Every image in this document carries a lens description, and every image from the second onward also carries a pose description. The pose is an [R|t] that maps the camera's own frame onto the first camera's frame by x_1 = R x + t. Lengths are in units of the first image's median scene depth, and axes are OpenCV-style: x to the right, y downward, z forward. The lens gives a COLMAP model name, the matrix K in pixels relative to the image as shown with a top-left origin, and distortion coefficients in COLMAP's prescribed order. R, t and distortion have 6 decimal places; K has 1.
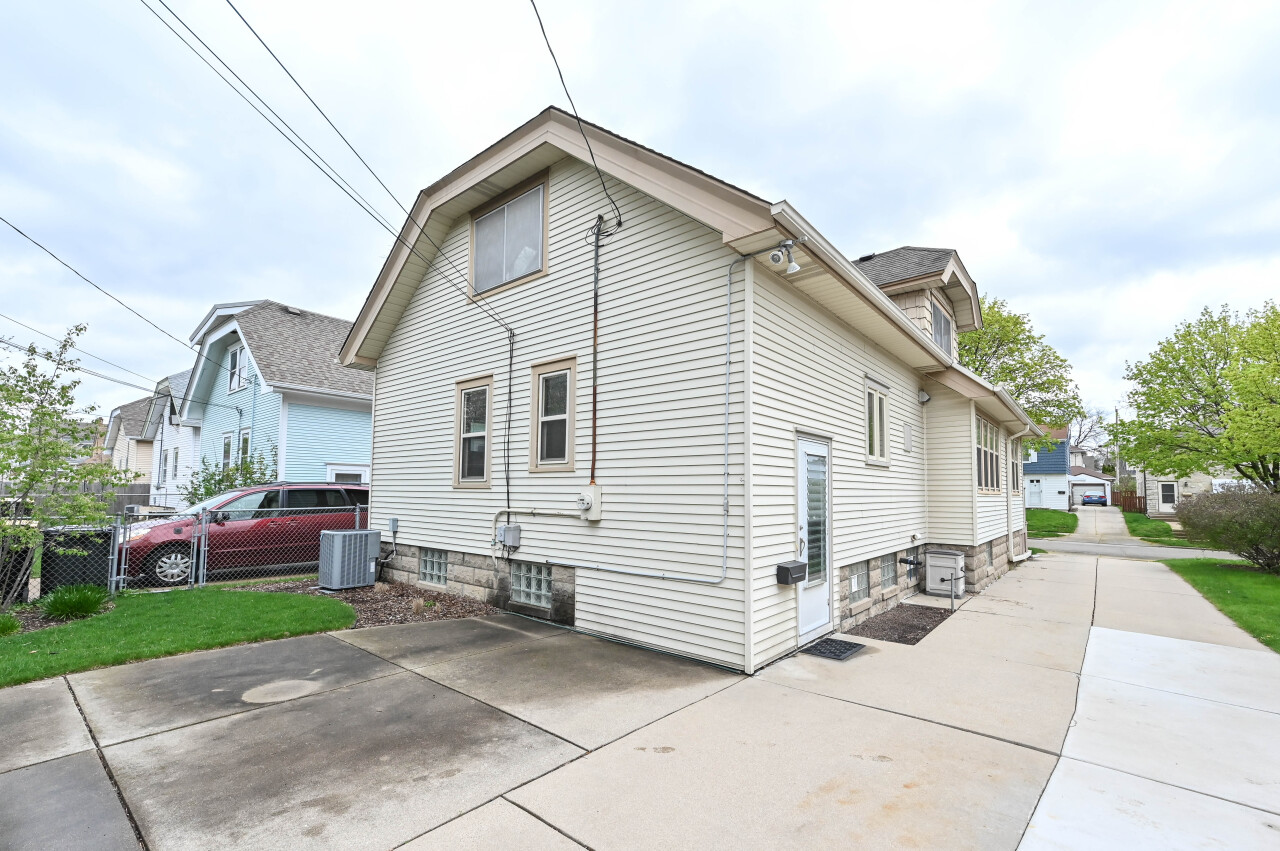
lens RADIAL K [[544.7, 0, 648.1], [0, 544.7, 458.6], [0, 0, 1]] dist [0.016169, -0.000114]
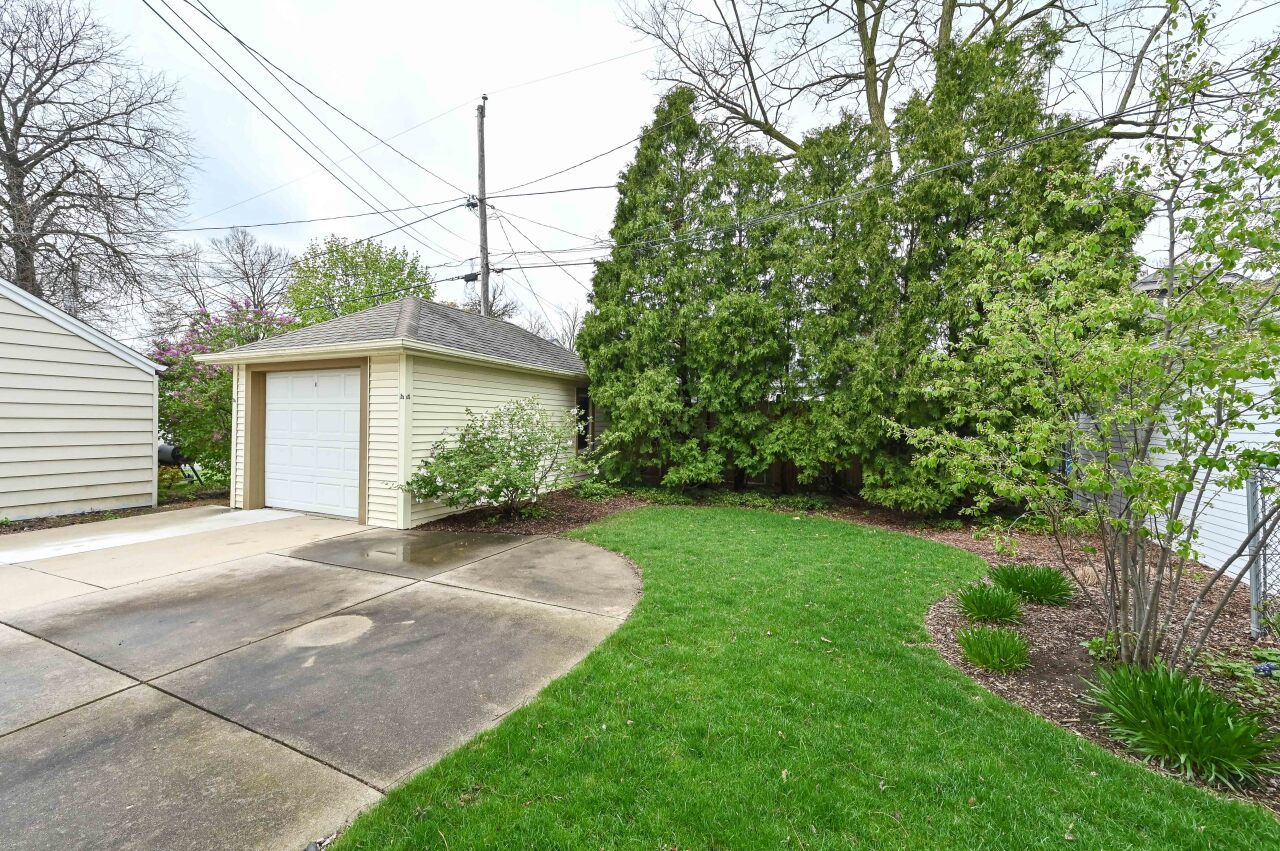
lens RADIAL K [[500.7, 0, 635.3], [0, 500.7, 422.5], [0, 0, 1]] dist [0.007742, 0.000401]
pose [[-0.964841, -0.017412, -0.262257, -0.753056], [-0.001083, 0.998058, -0.062281, 0.114353], [0.262832, -0.059807, -0.962986, 1.576845]]
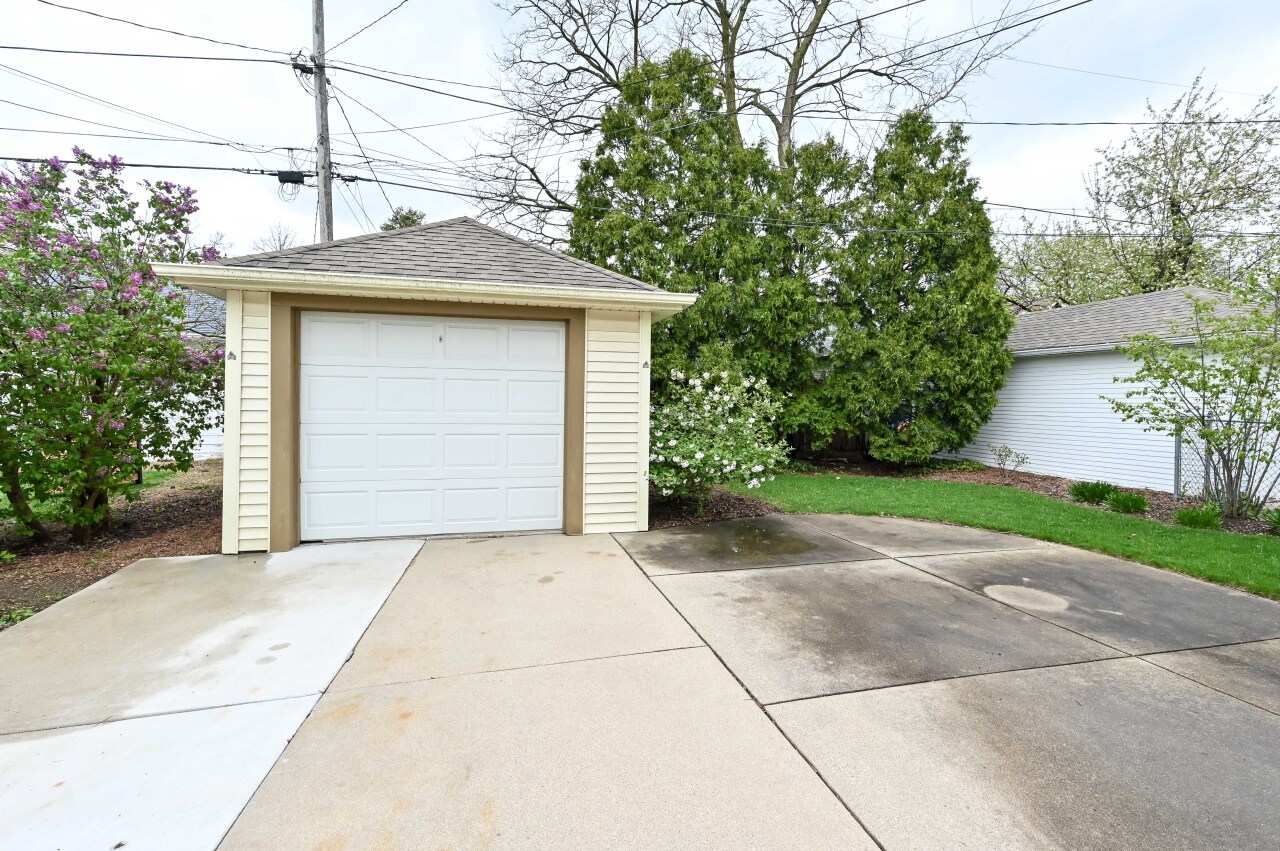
lens RADIAL K [[563.9, 0, 630.1], [0, 563.9, 402.9], [0, 0, 1]] dist [0.013292, 0.000659]
pose [[-0.589213, -0.009160, -0.807926, 0.408050], [0.036300, 0.998626, -0.037795, 0.088874], [0.807162, -0.051597, -0.588070, 0.854050]]
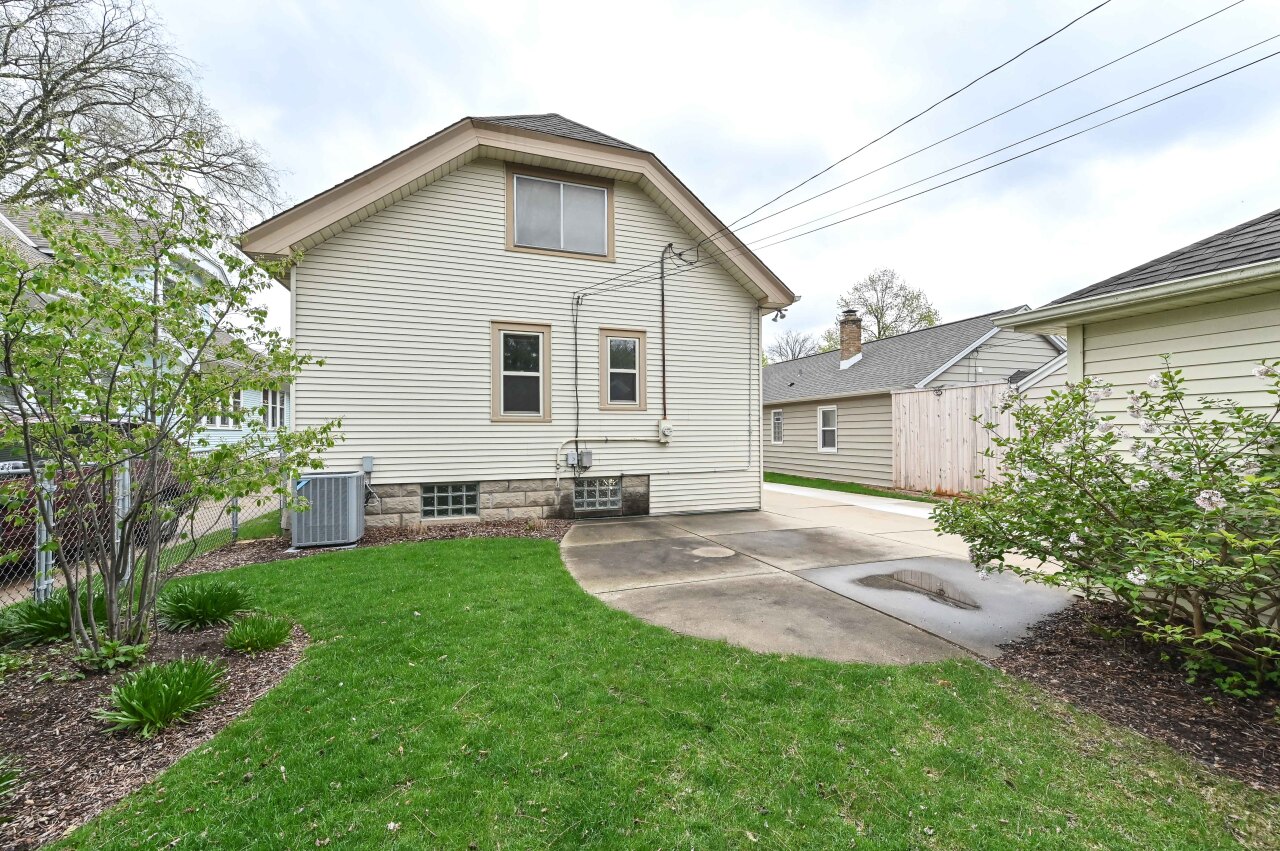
lens RADIAL K [[500.7, 0, 634.2], [0, 500.7, 428.6], [0, 0, 1]] dist [0.007742, 0.000401]
pose [[0.521448, -0.004566, 0.853271, -1.602428], [-0.041437, 0.998670, 0.030667, 0.040020], [-0.852276, -0.051349, 0.520565, 0.397971]]
